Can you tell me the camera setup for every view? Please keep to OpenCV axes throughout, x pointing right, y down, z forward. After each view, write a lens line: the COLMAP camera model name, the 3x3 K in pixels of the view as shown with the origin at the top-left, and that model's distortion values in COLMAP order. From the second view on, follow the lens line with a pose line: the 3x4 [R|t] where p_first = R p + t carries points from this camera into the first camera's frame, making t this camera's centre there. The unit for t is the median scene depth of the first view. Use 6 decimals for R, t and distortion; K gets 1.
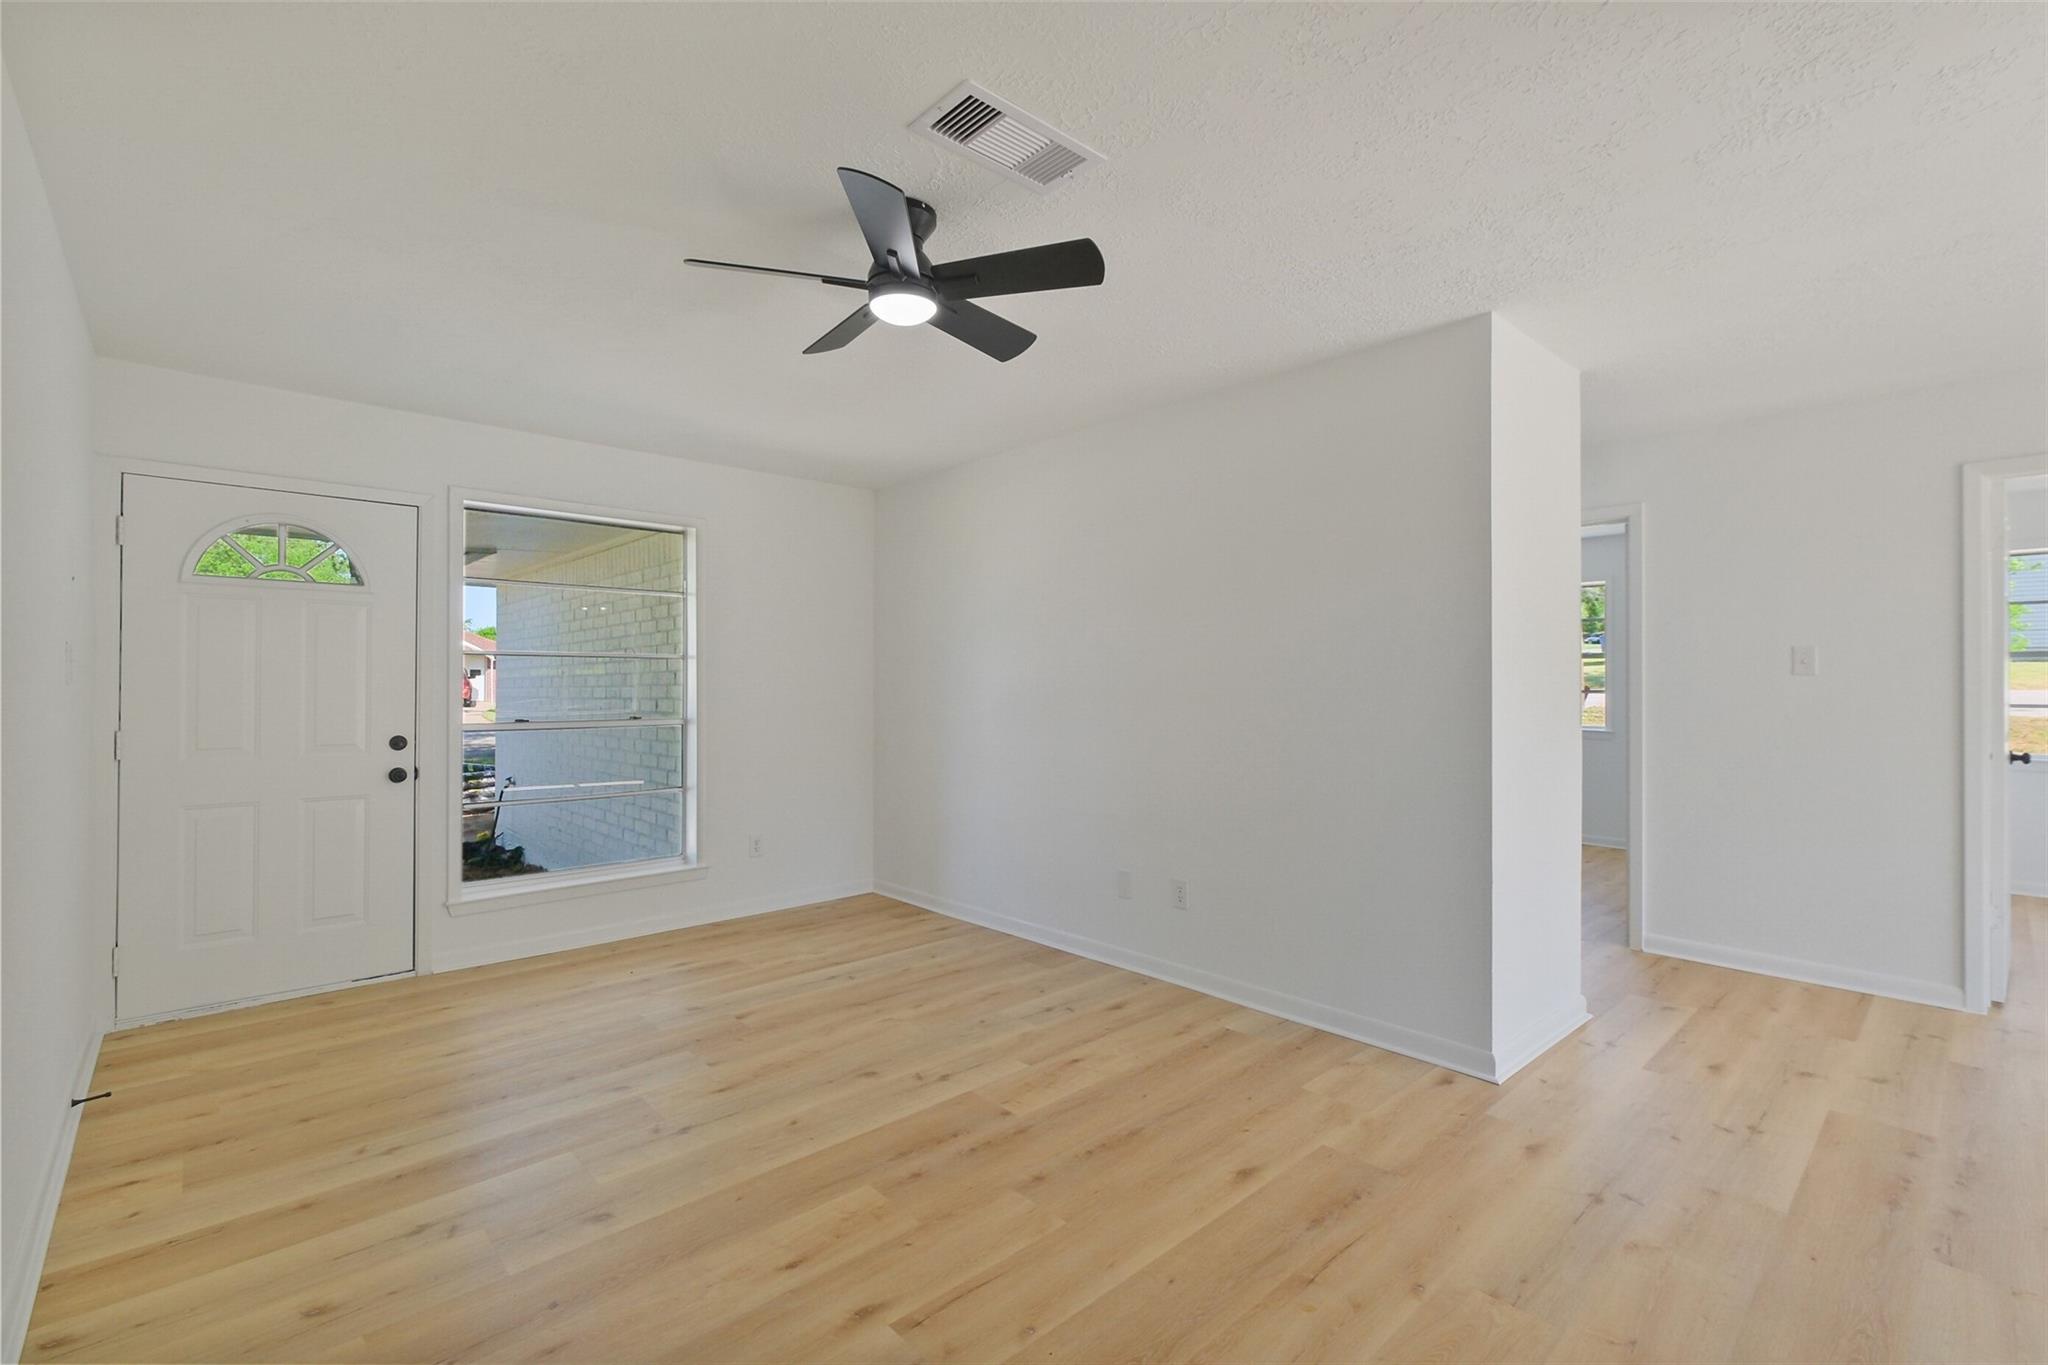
lens RADIAL K [[906.0, 0, 1039.9], [0, 906.0, 670.8], [0, 0, 1]] dist [0.002076, 0.000318]
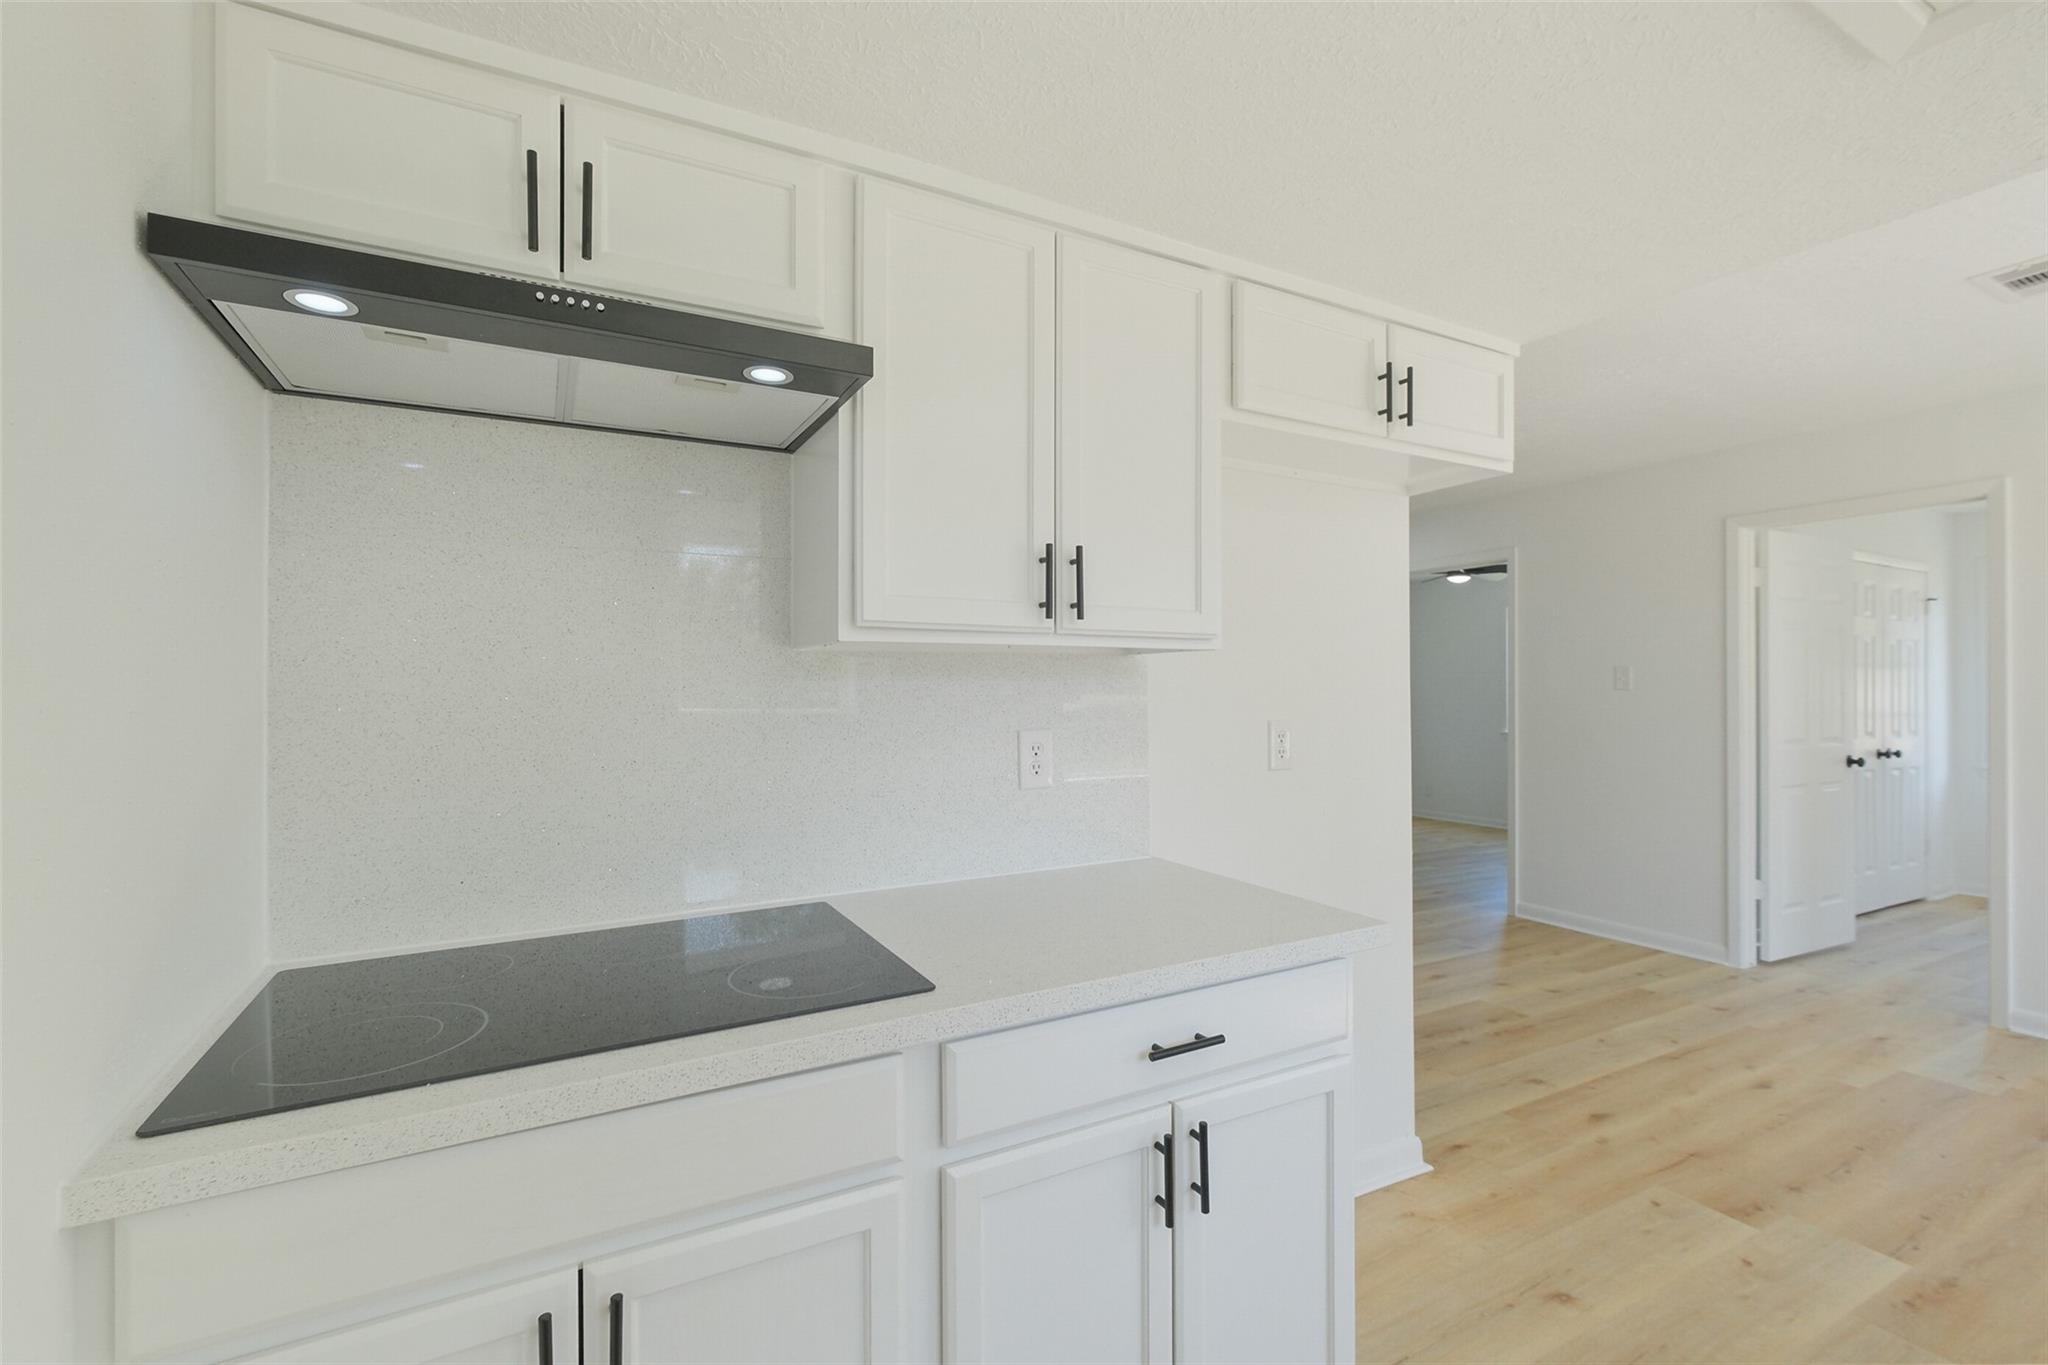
lens RADIAL K [[915.1, 0, 1018.3], [0, 915.1, 679.4], [0, 0, 1]] dist [-0.002012, -0.000459]
pose [[0.970192, -0.001096, -0.242336, 0.432325], [0.000030, 0.999990, -0.004403, -0.005730], [0.242339, 0.004265, 0.970182, -0.475856]]
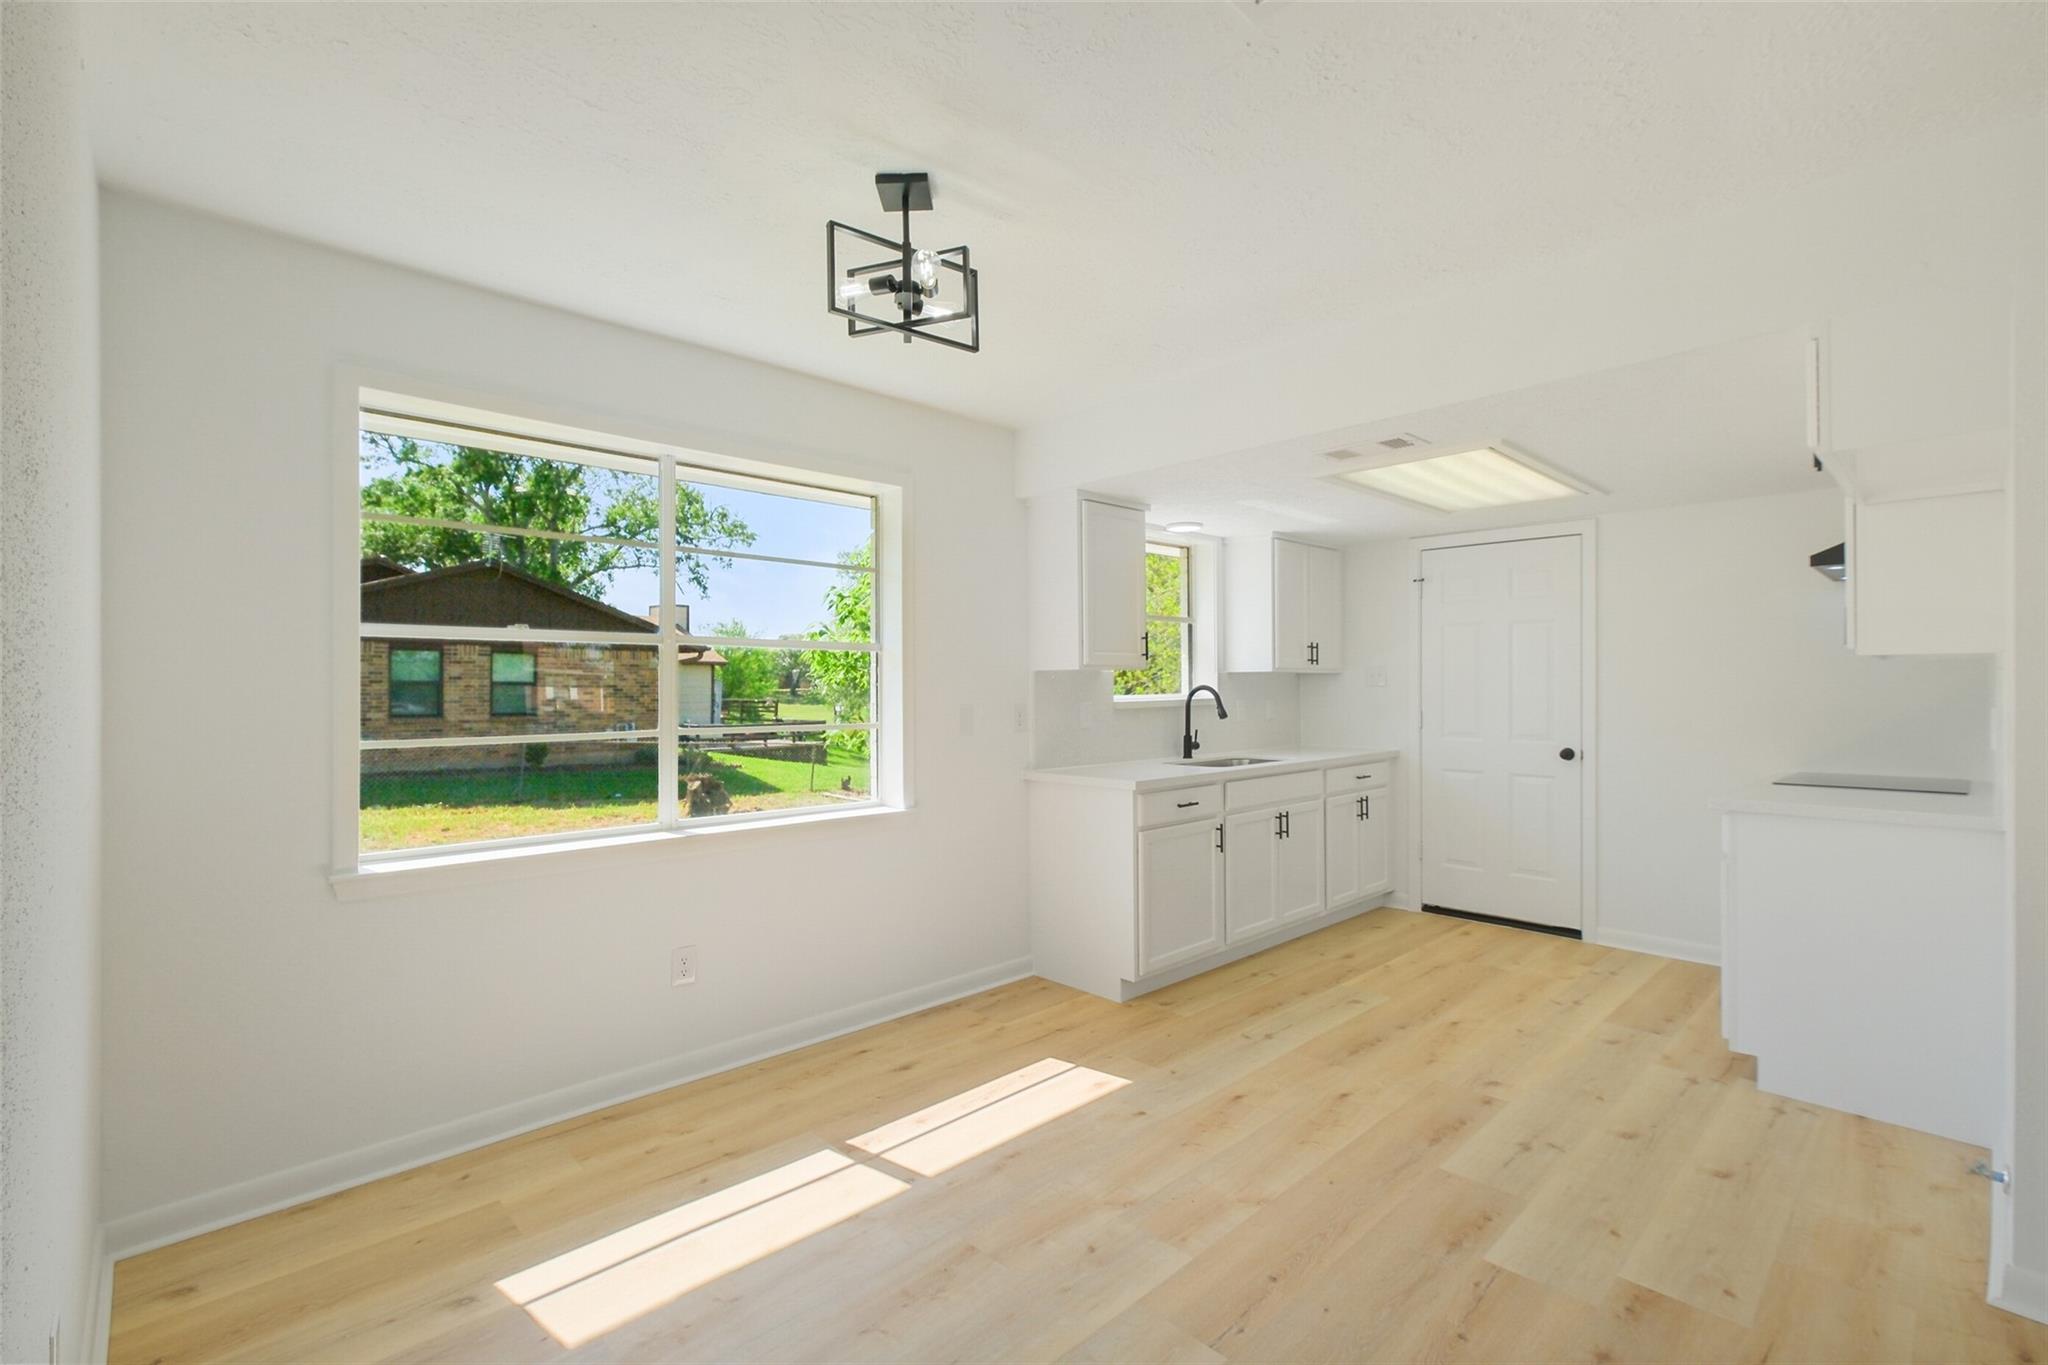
lens RADIAL K [[915.1, 0, 1018.3], [0, 915.1, 679.4], [0, 0, 1]] dist [-0.002012, -0.000459]
pose [[-0.999843, 0.003129, -0.017423, 1.236340], [0.003299, 0.999947, -0.009749, 0.000818], [0.017392, -0.009805, -0.999801, 0.965694]]
